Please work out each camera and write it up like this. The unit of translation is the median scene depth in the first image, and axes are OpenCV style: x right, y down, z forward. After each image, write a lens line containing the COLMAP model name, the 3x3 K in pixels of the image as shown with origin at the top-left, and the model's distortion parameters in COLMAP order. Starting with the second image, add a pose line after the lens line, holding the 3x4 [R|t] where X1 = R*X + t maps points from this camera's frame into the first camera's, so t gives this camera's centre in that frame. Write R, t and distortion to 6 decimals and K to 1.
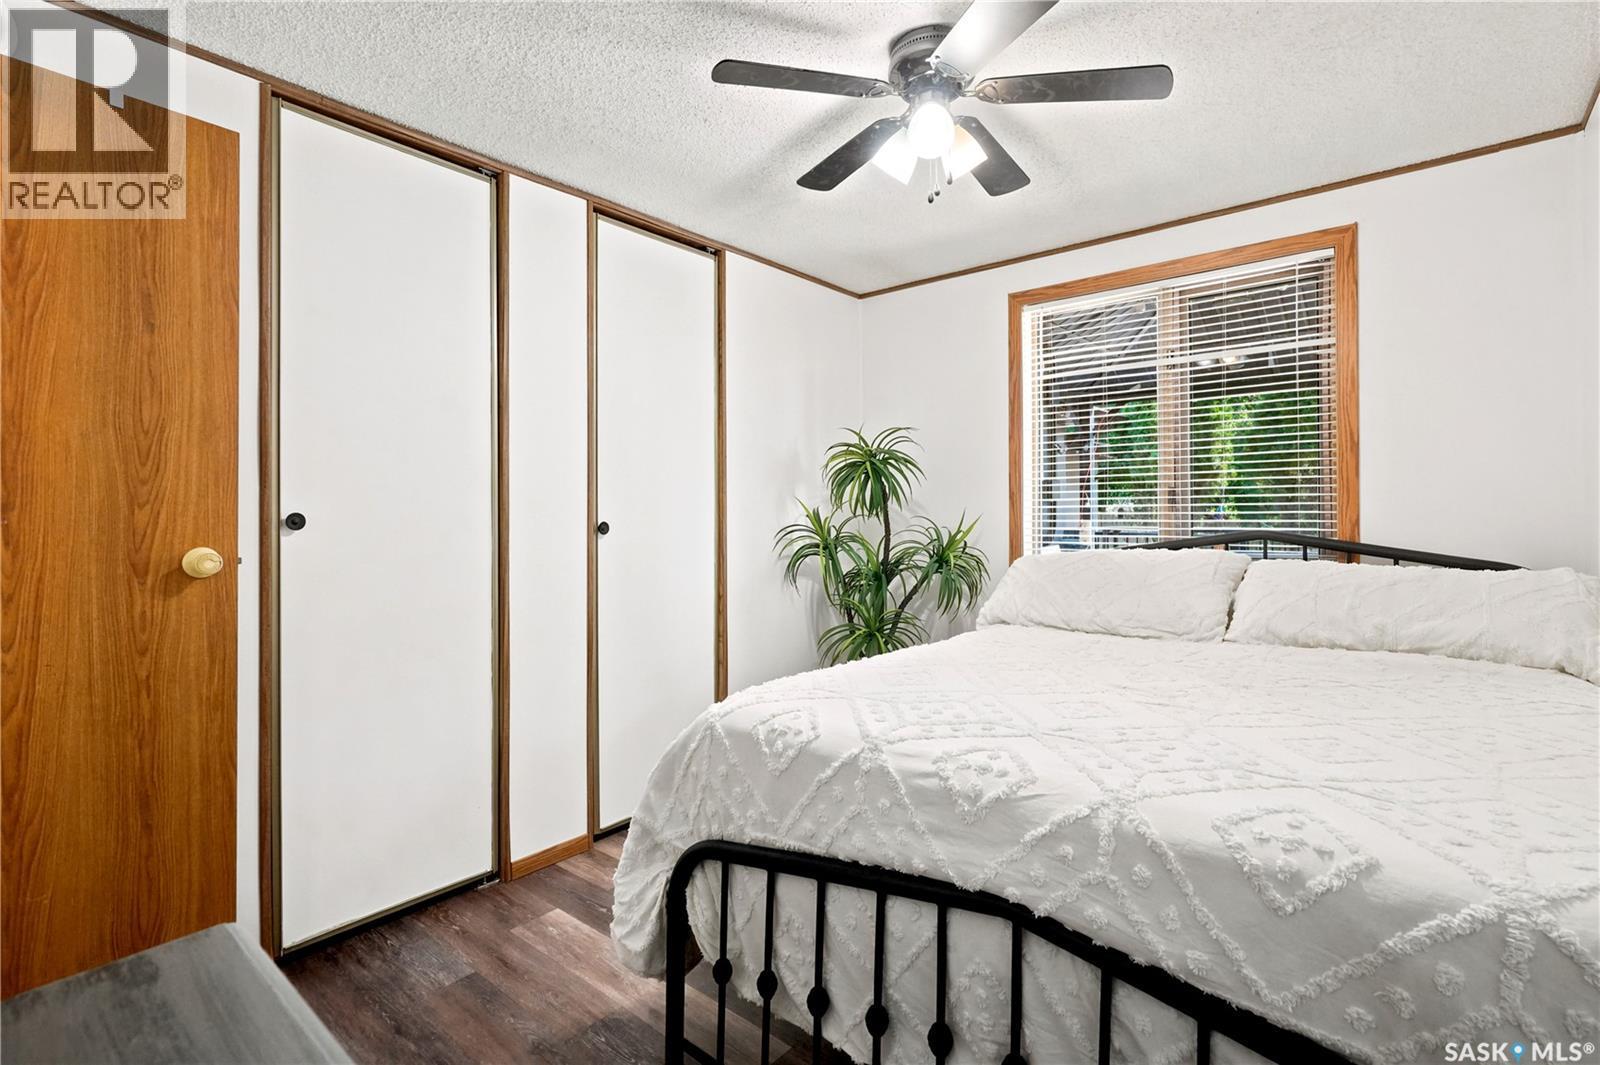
lens RADIAL K [[740.3, 0, 794.3], [0, 740.3, 526.4], [0, 0, 1]] dist [0.000393, -0.000140]
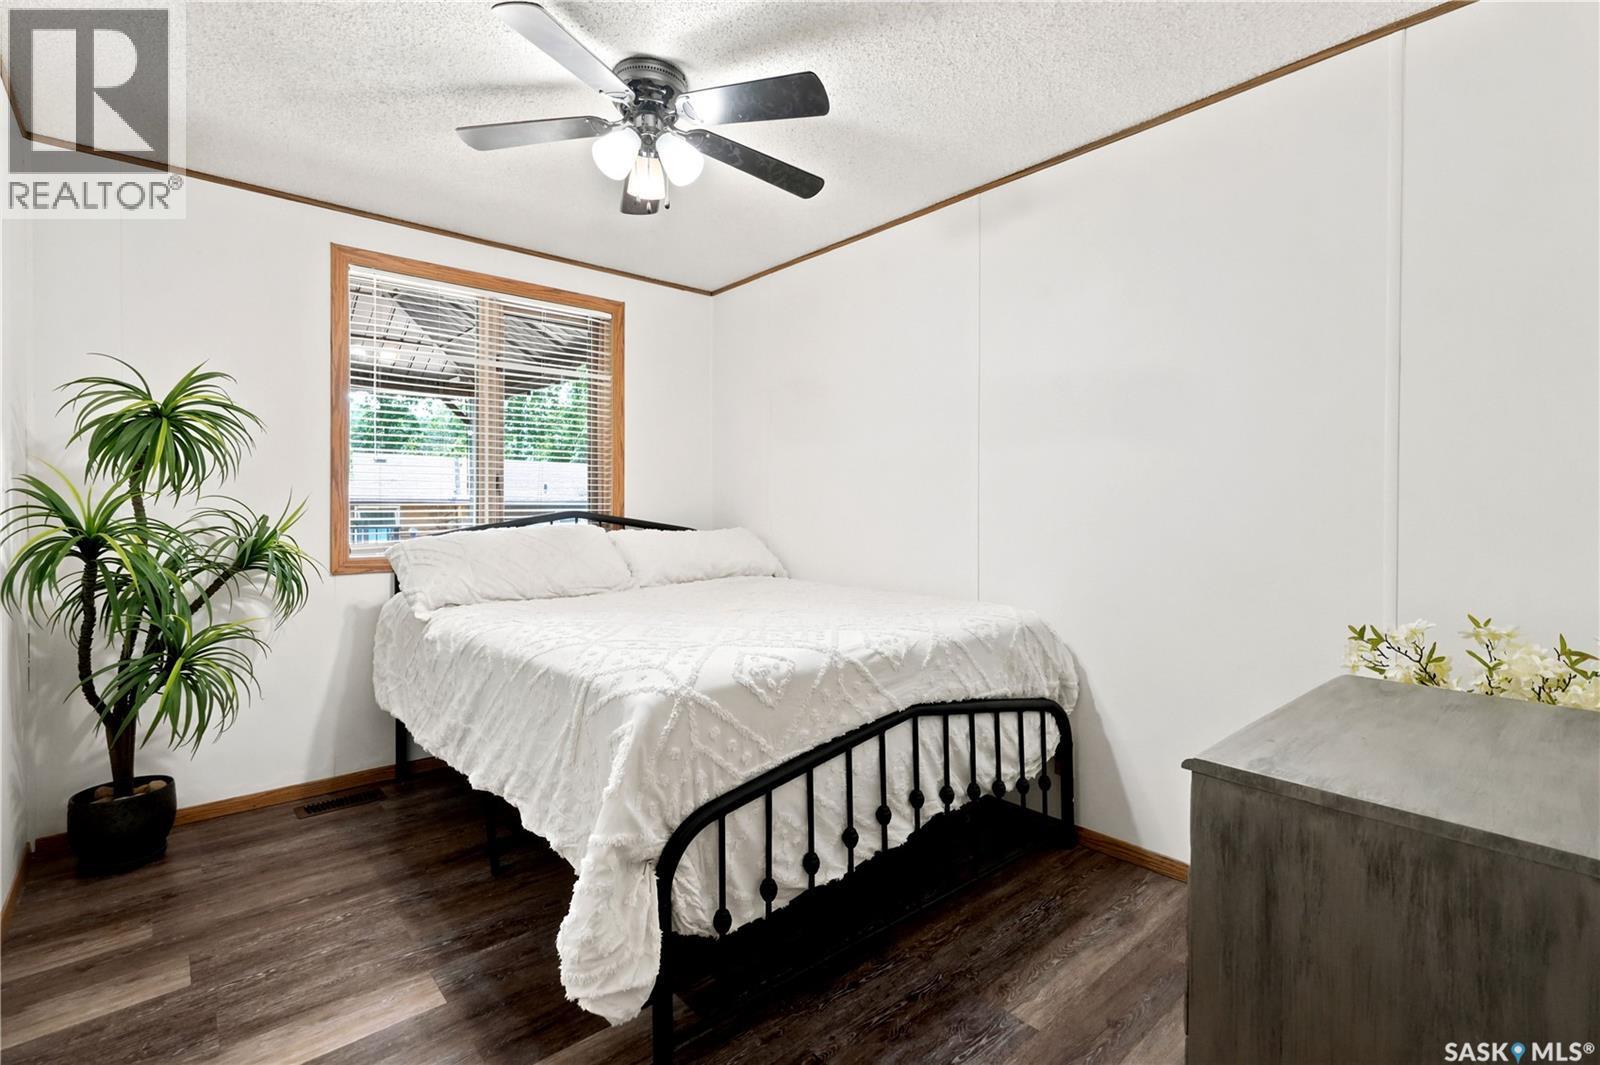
lens RADIAL K [[740.3, 0, 793.3], [0, 740.3, 520.7], [0, 0, 1]] dist [0.000393, -0.000140]
pose [[0.154880, -0.014391, 0.987828, -1.126146], [0.013406, 0.999832, 0.012464, 0.024571], [-0.987842, 0.011313, 0.155047, 0.747599]]
